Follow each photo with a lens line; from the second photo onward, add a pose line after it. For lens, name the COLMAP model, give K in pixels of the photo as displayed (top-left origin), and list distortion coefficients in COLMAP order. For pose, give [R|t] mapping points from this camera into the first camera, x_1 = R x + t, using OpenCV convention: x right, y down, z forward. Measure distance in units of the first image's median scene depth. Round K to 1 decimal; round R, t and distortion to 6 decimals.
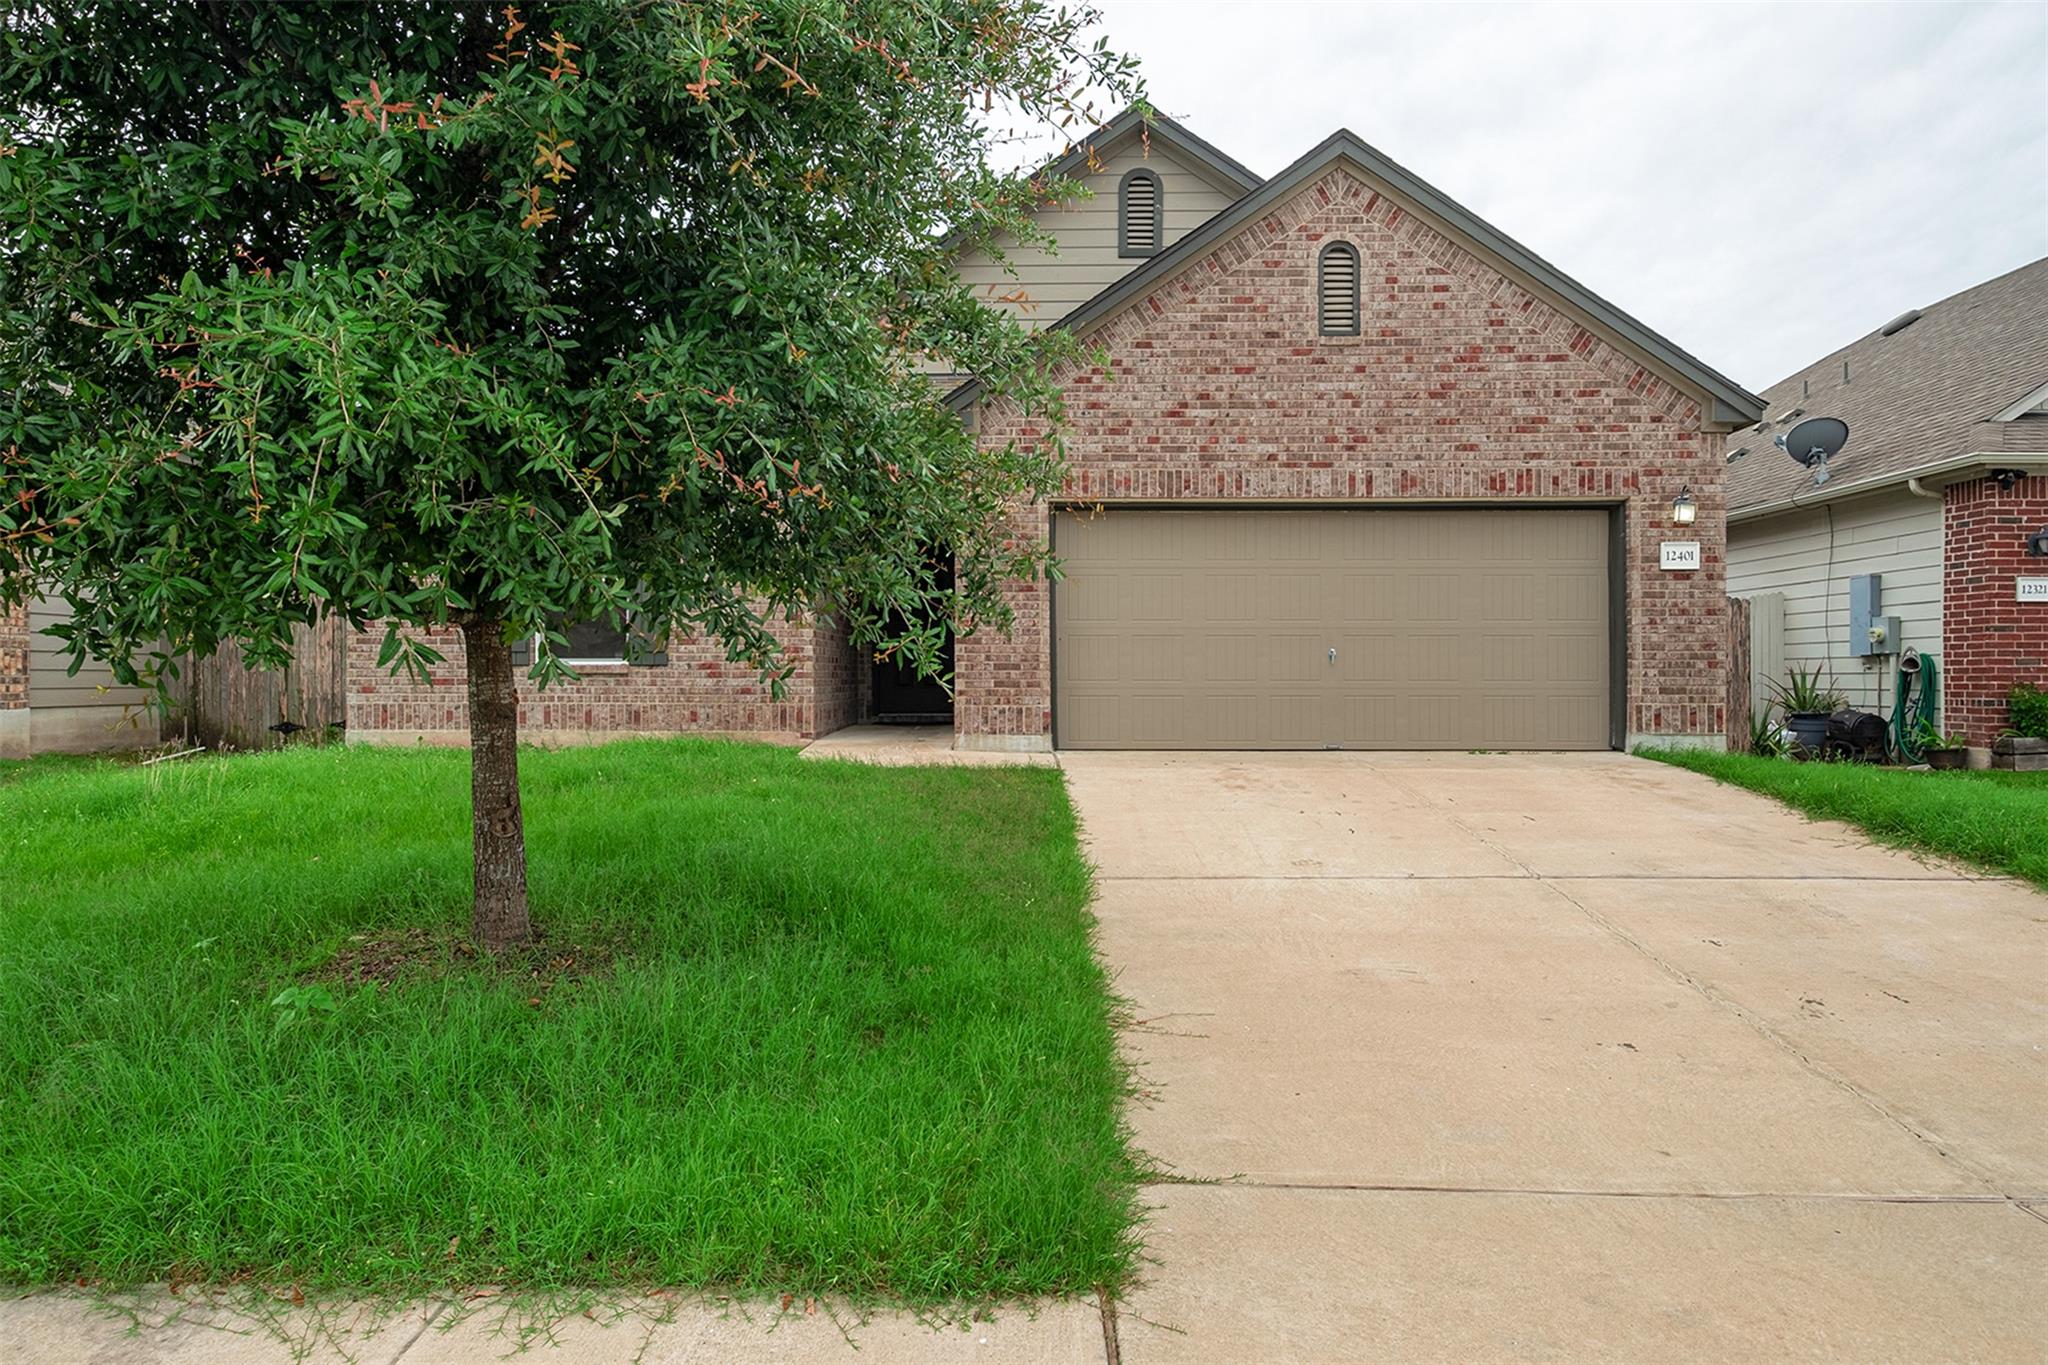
lens RADIAL K [[1380.5, 0, 1008.3], [0, 1380.5, 671.0], [0, 0, 1]] dist [0.004255, -0.001540]
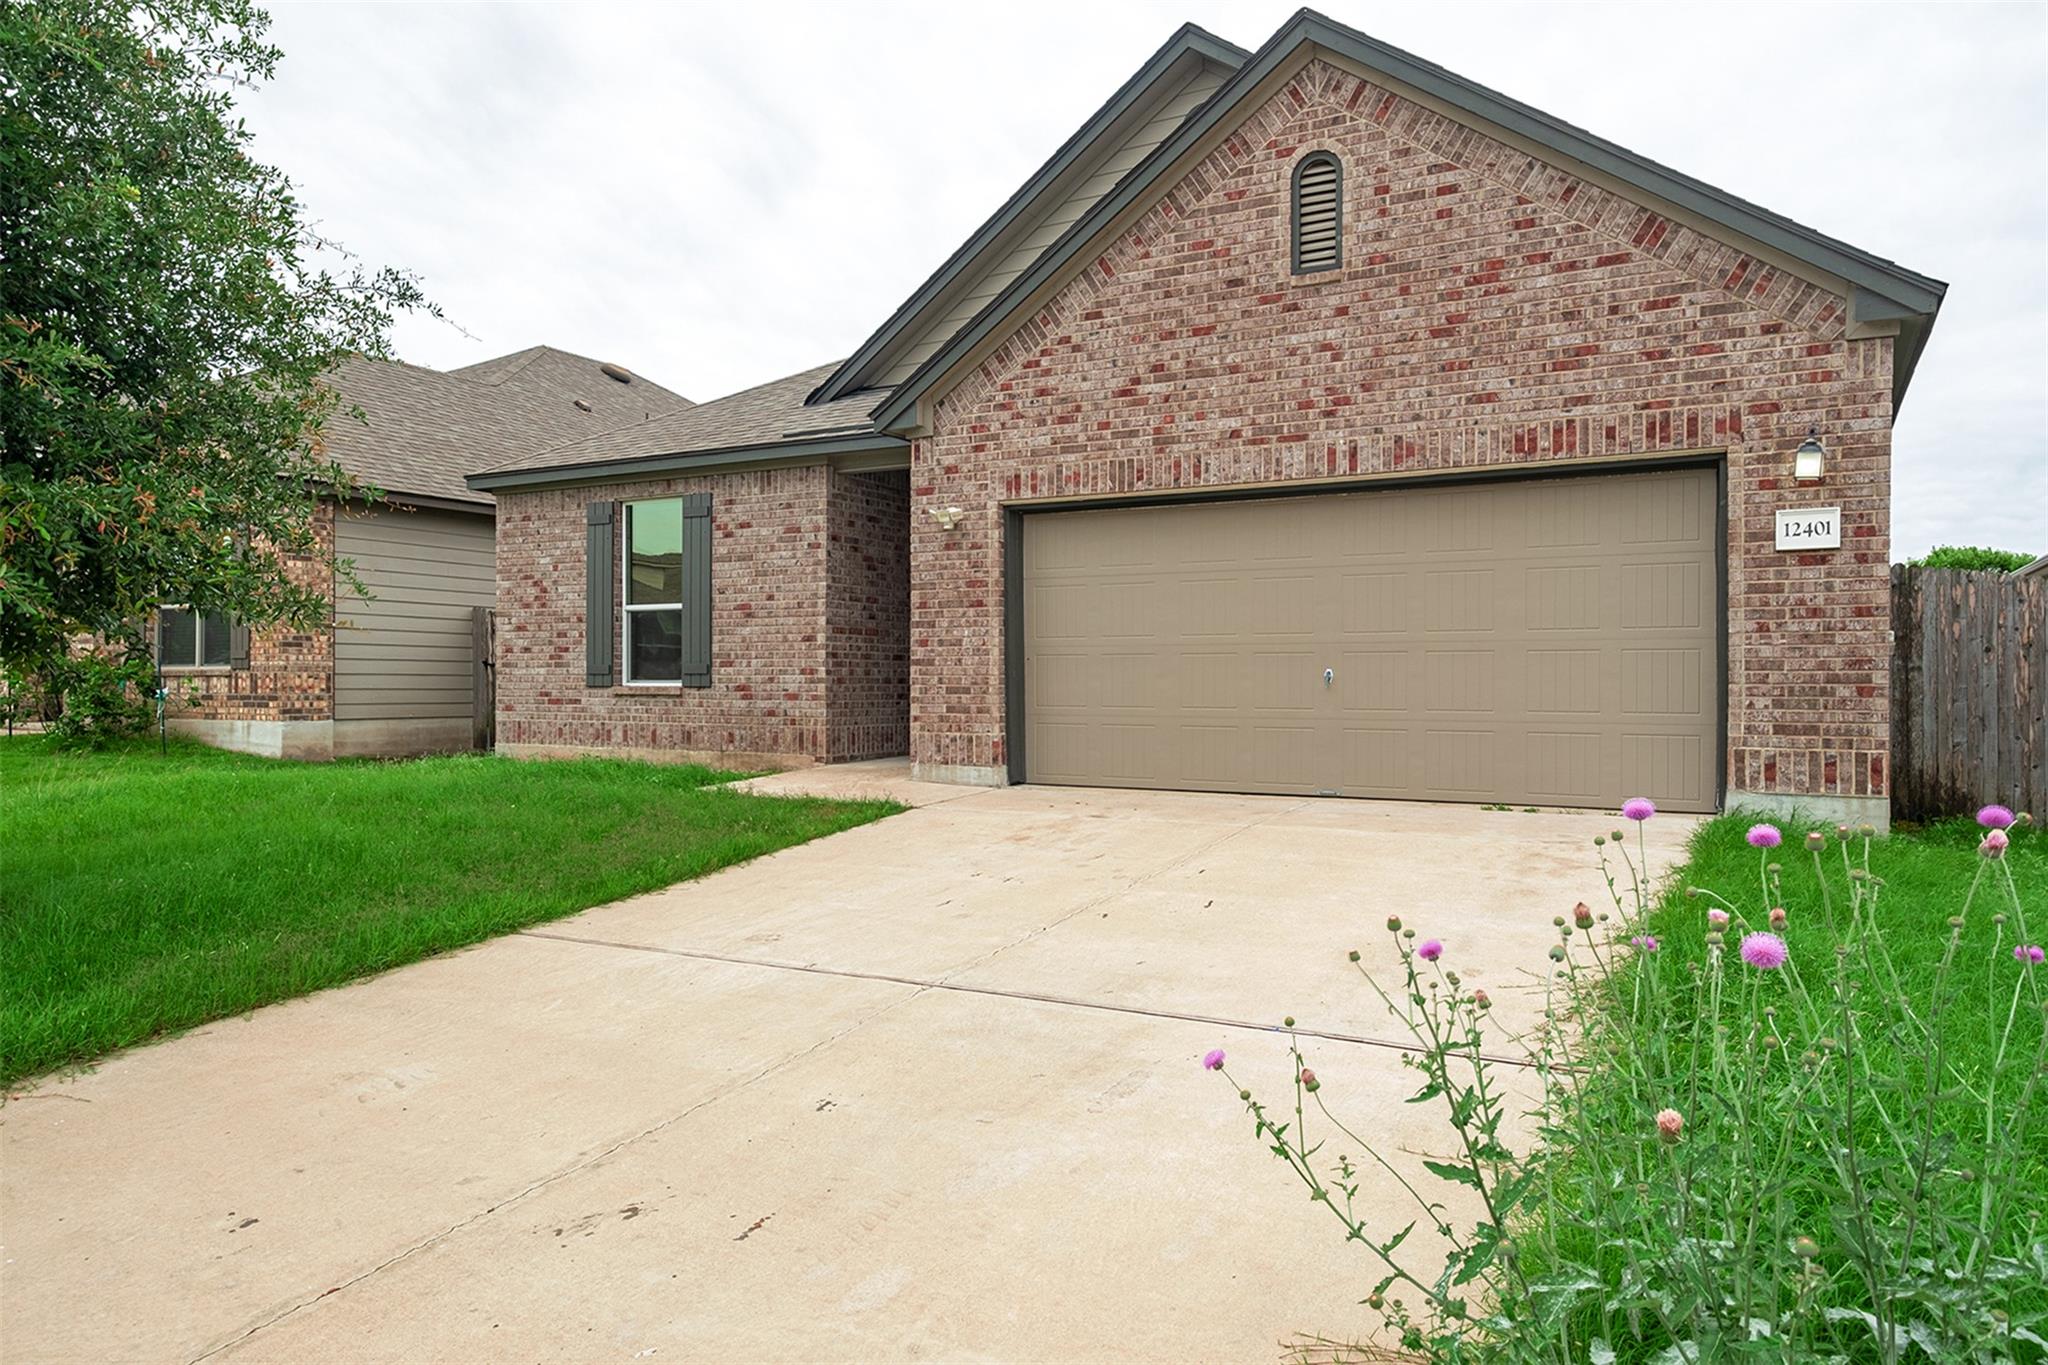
lens RADIAL K [[1380.5, 0, 1006.8], [0, 1380.5, 698.1], [0, 0, 1]] dist [0.004255, -0.001540]
pose [[0.875162, 0.006702, -0.483784, 0.467468], [-0.002296, 0.999950, 0.009699, -0.006806], [0.483825, -0.007377, 0.875134, 0.222498]]
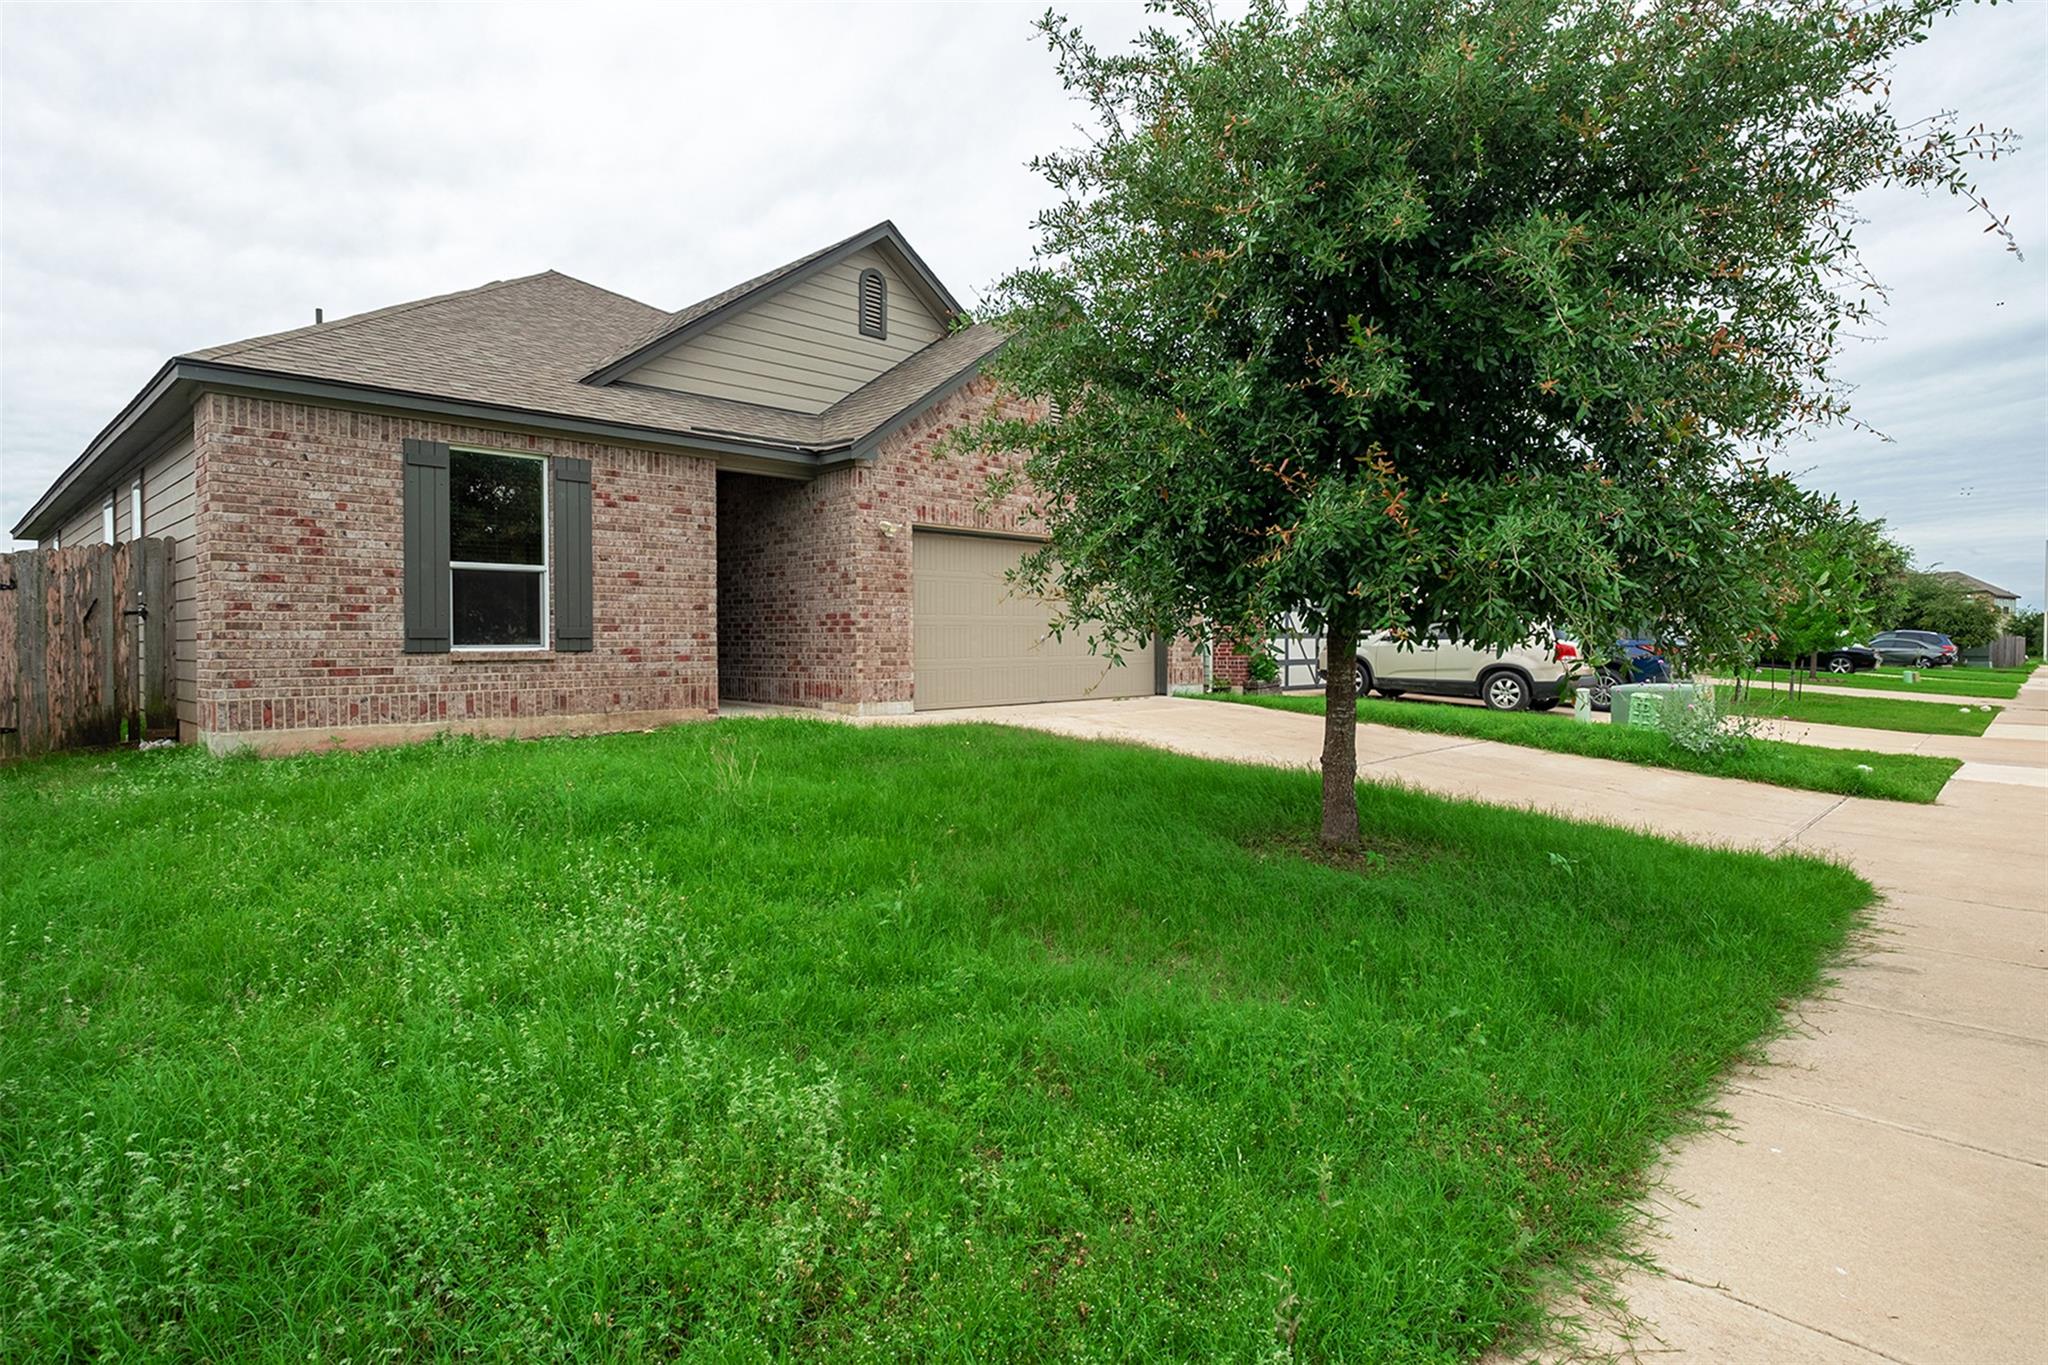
lens RADIAL K [[1091.7, 0, 1029.4], [0, 1091.7, 663.6], [0, 0, 1]] dist [0.001267, 0.000125]
pose [[0.675230, -0.019759, 0.737342, -0.671856], [0.003555, 0.999717, 0.023535, -0.013756], [-0.737598, -0.013270, 0.675109, 0.208955]]
